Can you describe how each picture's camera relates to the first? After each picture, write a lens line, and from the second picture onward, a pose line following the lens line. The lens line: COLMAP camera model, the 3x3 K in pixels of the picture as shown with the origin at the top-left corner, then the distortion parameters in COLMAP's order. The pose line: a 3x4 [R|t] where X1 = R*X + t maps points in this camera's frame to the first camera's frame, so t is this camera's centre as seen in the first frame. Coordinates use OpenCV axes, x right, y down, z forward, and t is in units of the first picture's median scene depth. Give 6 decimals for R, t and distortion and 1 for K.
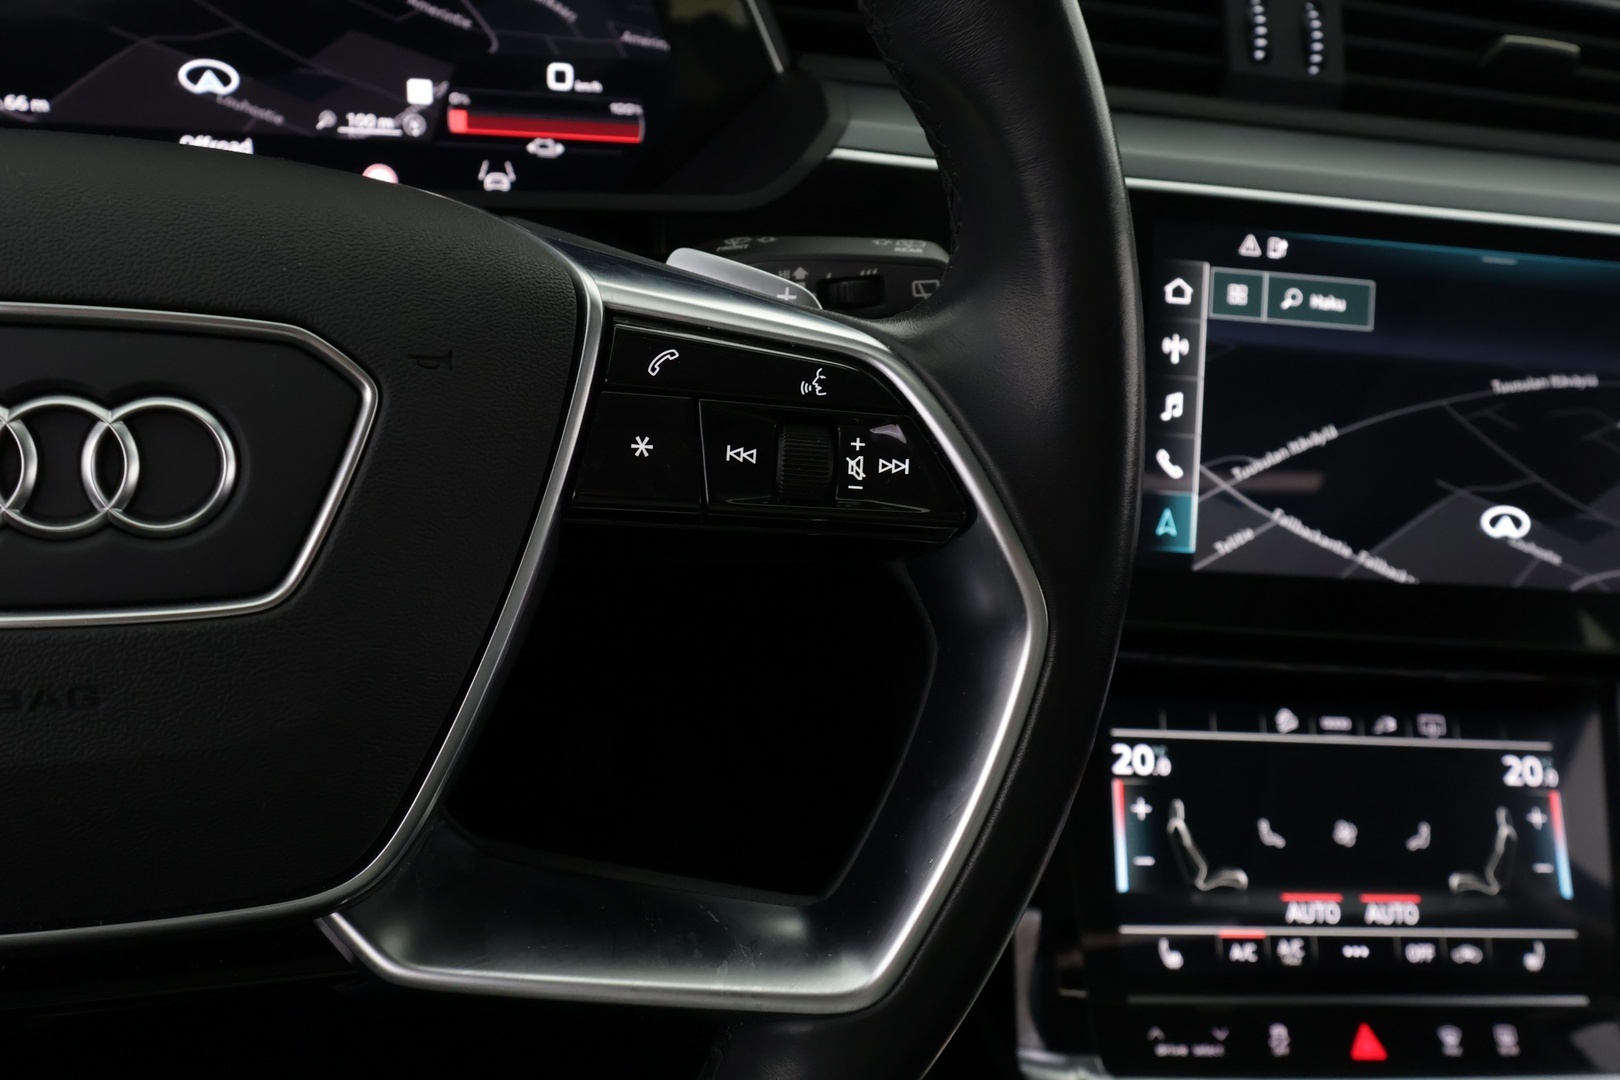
lens RADIAL K [[1268.4, 0, 814.5], [0, 1268.4, 546.2], [0, 0, 1]] dist [0.001112, -0.002667]
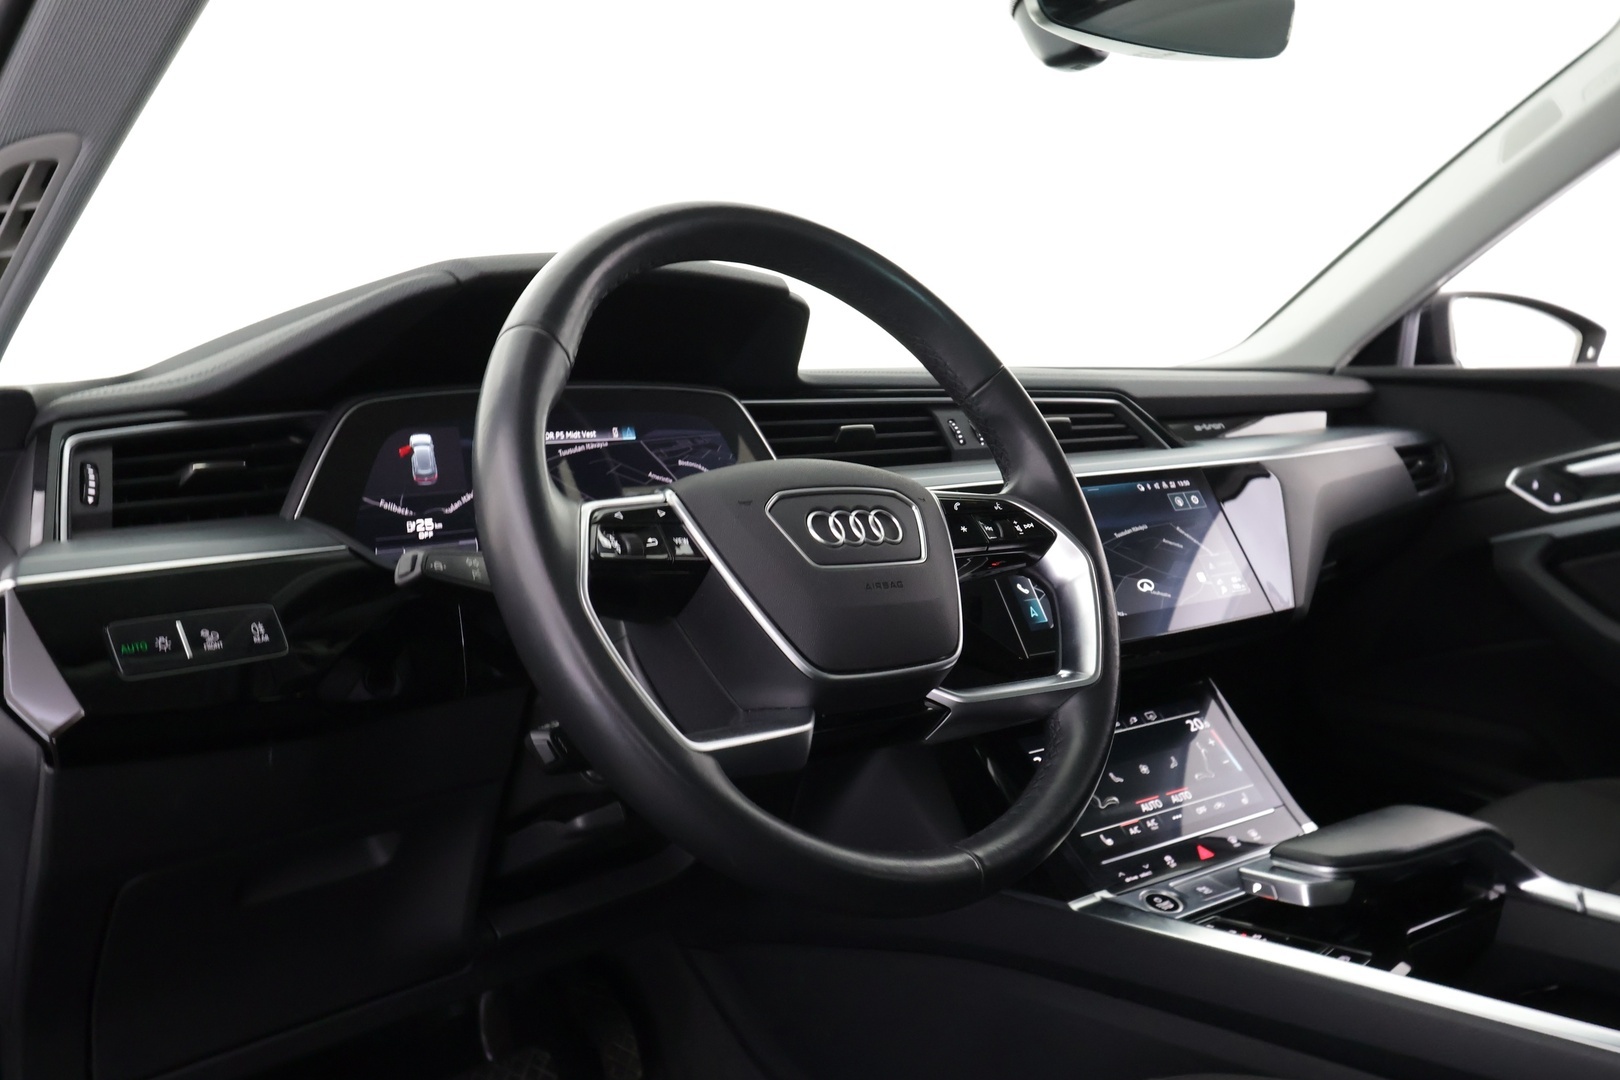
lens RADIAL K [[1268.4, 0, 814.5], [0, 1268.4, 546.2], [0, 0, 1]] dist [0.001112, -0.002667]
pose [[0.877831, -0.205200, 0.432789, -0.850540], [0.369622, 0.864885, -0.339637, 0.421661], [-0.304619, 0.458112, 0.835069, -0.684060]]
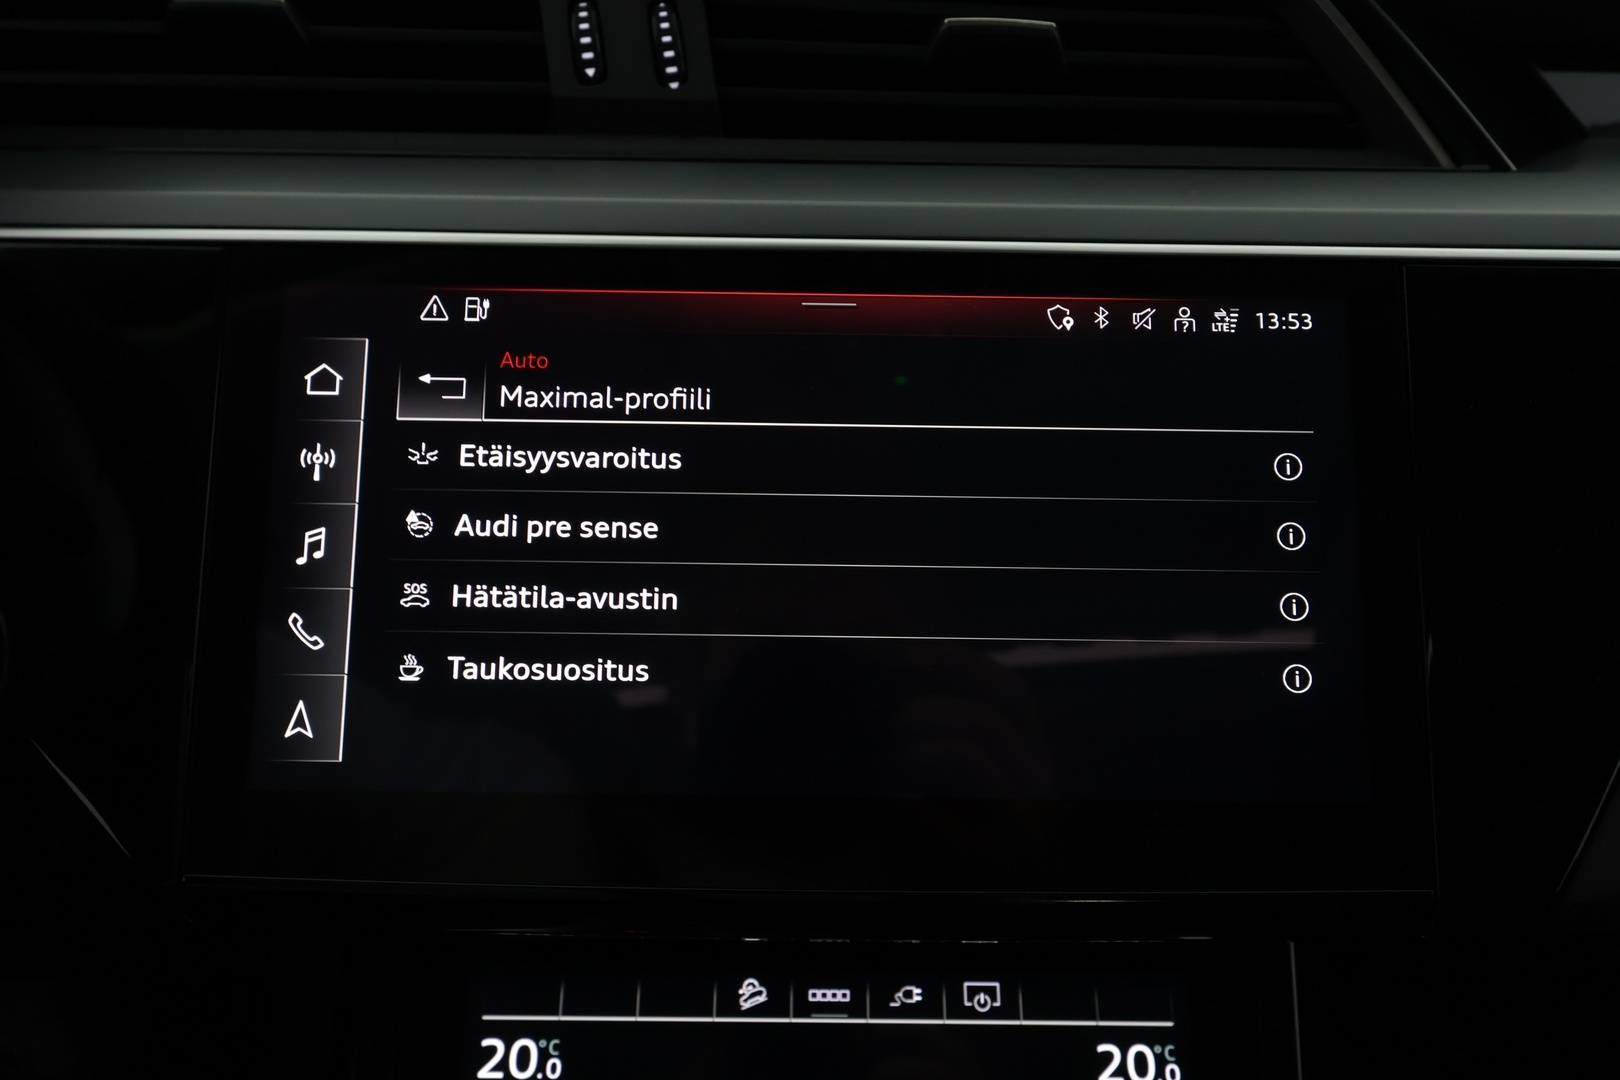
lens RADIAL K [[1268.4, 0, 814.5], [0, 1268.4, 546.2], [0, 0, 1]] dist [0.001112, -0.002667]
pose [[0.990825, -0.057287, -0.122410, 0.528812], [0.039510, 0.988932, -0.143010, -0.002454], [0.129248, 0.136861, 0.982122, 0.311462]]
